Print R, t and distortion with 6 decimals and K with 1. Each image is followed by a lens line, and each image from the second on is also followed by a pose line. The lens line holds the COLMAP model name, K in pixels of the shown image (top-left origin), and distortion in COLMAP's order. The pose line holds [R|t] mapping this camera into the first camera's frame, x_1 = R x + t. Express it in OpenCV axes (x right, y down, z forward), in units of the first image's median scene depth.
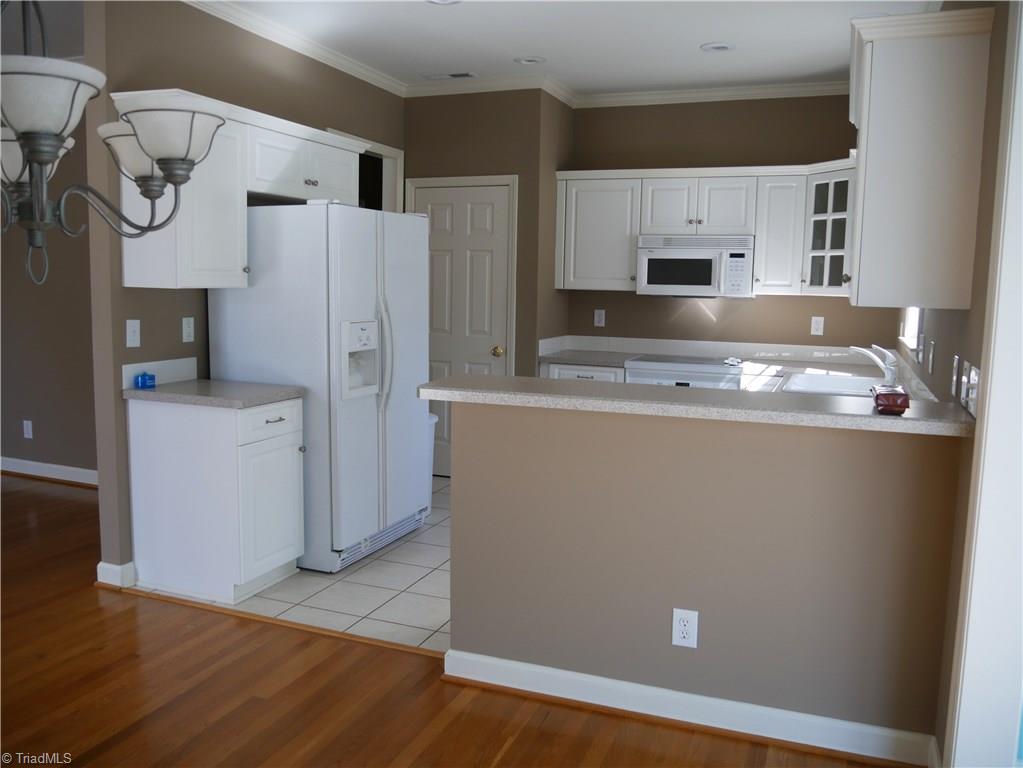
lens RADIAL K [[824.3, 0, 511.5], [0, 824.3, 384.0], [0, 0, 1]] dist [-0.059319, 0.001743]
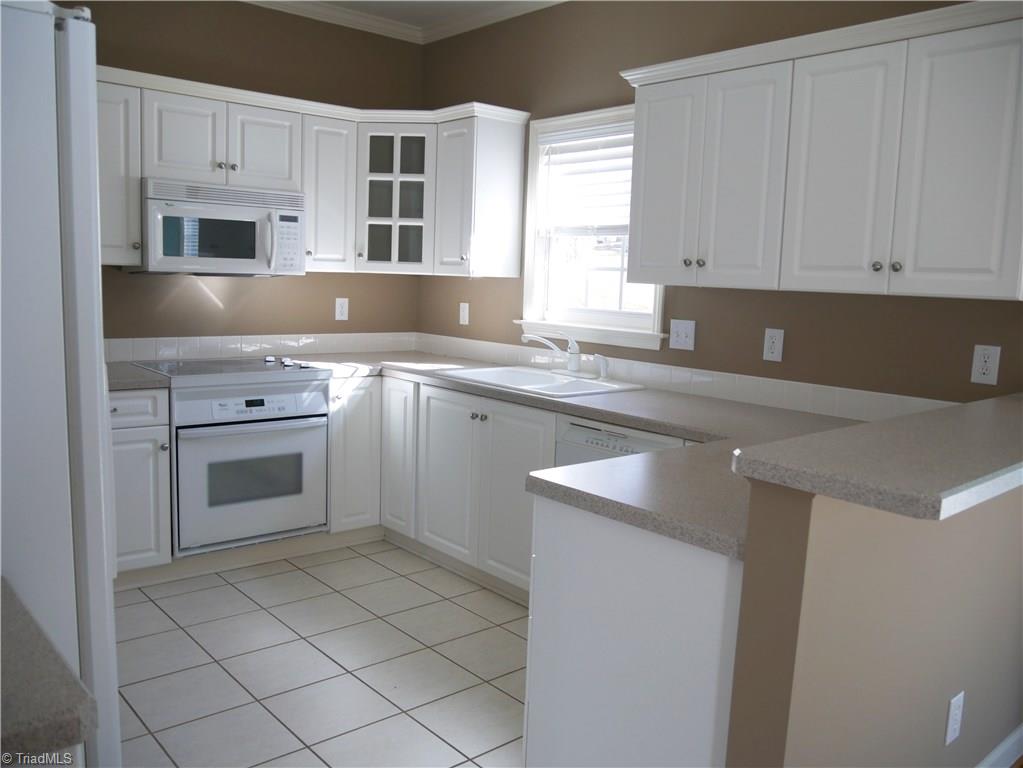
lens RADIAL K [[844.8, 0, 506.1], [0, 844.8, 387.8], [0, 0, 1]] dist [-0.059472, 0.014380]
pose [[0.464283, -0.118262, 0.877756, -0.304496], [0.080330, 0.992583, 0.091243, -0.057131], [-0.882036, 0.028147, 0.470340, 0.461533]]
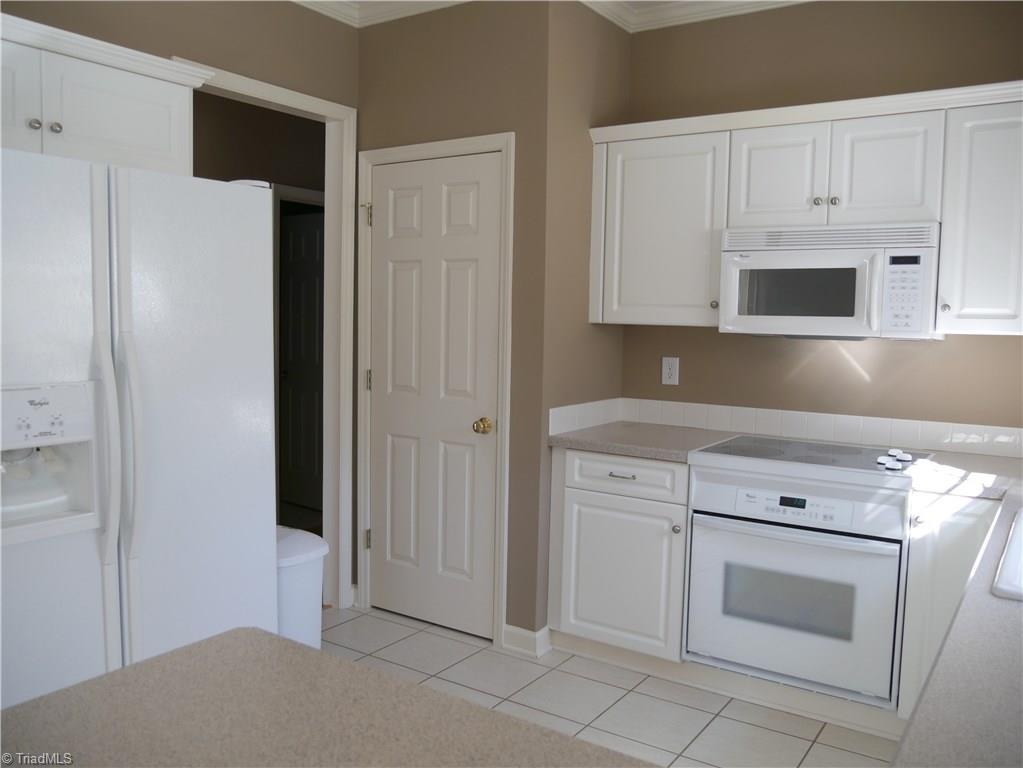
lens RADIAL K [[844.8, 0, 506.1], [0, 844.8, 387.8], [0, 0, 1]] dist [-0.059472, 0.014380]
pose [[0.976272, 0.018705, -0.215740, 0.137098], [-0.027585, 0.998888, -0.038224, -0.045380], [0.214785, 0.043269, 0.975702, 0.410399]]
